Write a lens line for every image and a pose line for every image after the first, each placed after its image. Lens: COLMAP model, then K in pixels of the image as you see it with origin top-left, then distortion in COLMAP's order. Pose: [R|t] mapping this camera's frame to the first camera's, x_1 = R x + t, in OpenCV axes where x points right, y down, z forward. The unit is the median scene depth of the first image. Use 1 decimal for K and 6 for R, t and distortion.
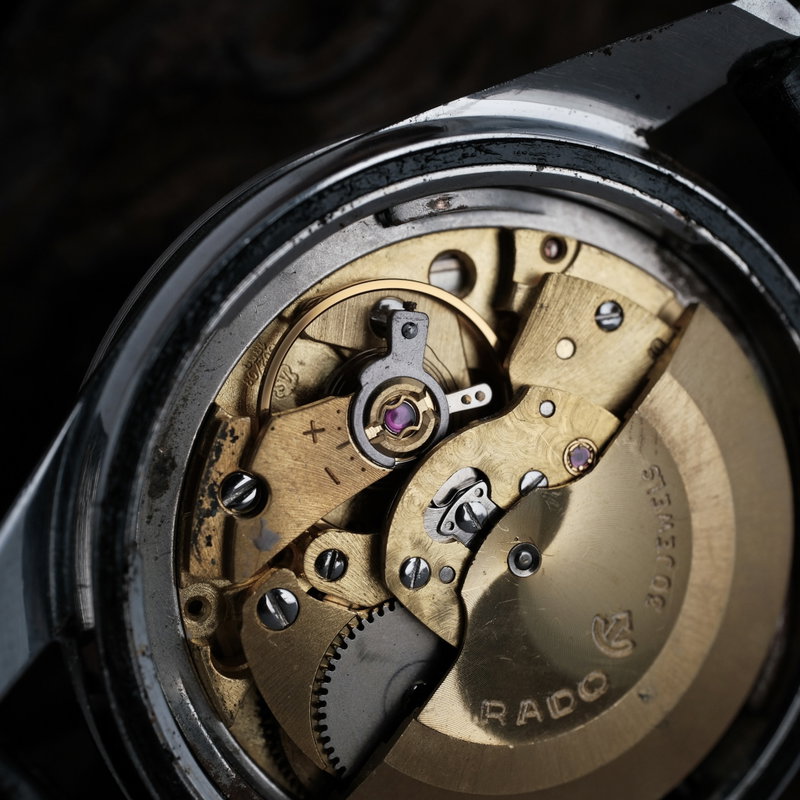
lens RADIAL K [[1433.5, 0, 400.0], [0, 1433.5, 400.0], [0, 0, 1]] dist [0.028146, 0.077641]
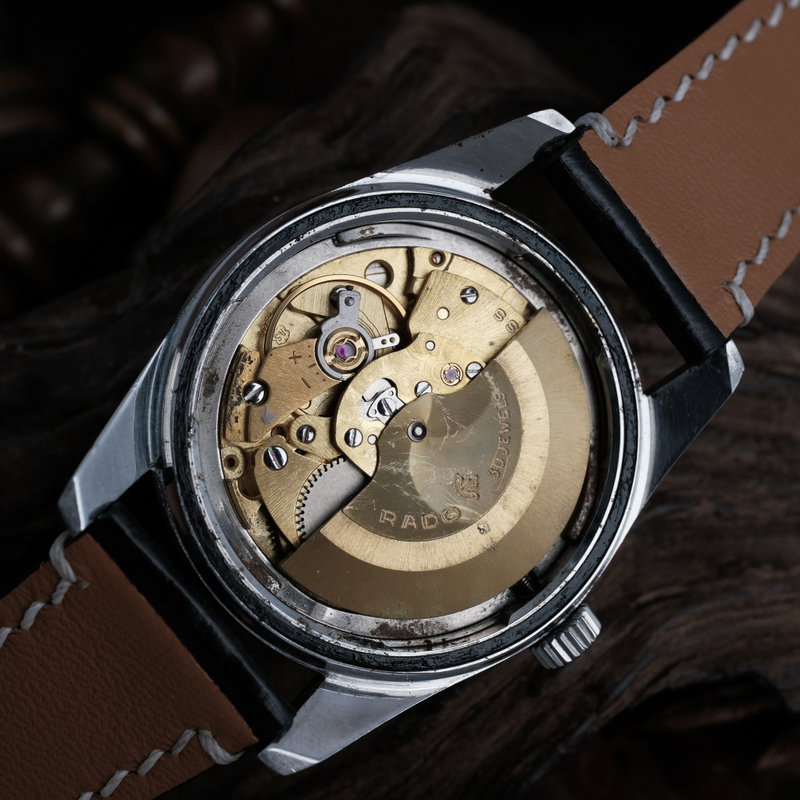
lens RADIAL K [[1433.5, 0, 400.0], [0, 1433.5, 400.0], [0, 0, 1]] dist [0.028146, 0.077641]
pose [[0.996331, -0.019450, -0.083346, 0.211810], [0.010397, 0.994129, -0.107703, 0.261095], [0.084952, 0.106441, 0.990683, -0.727904]]
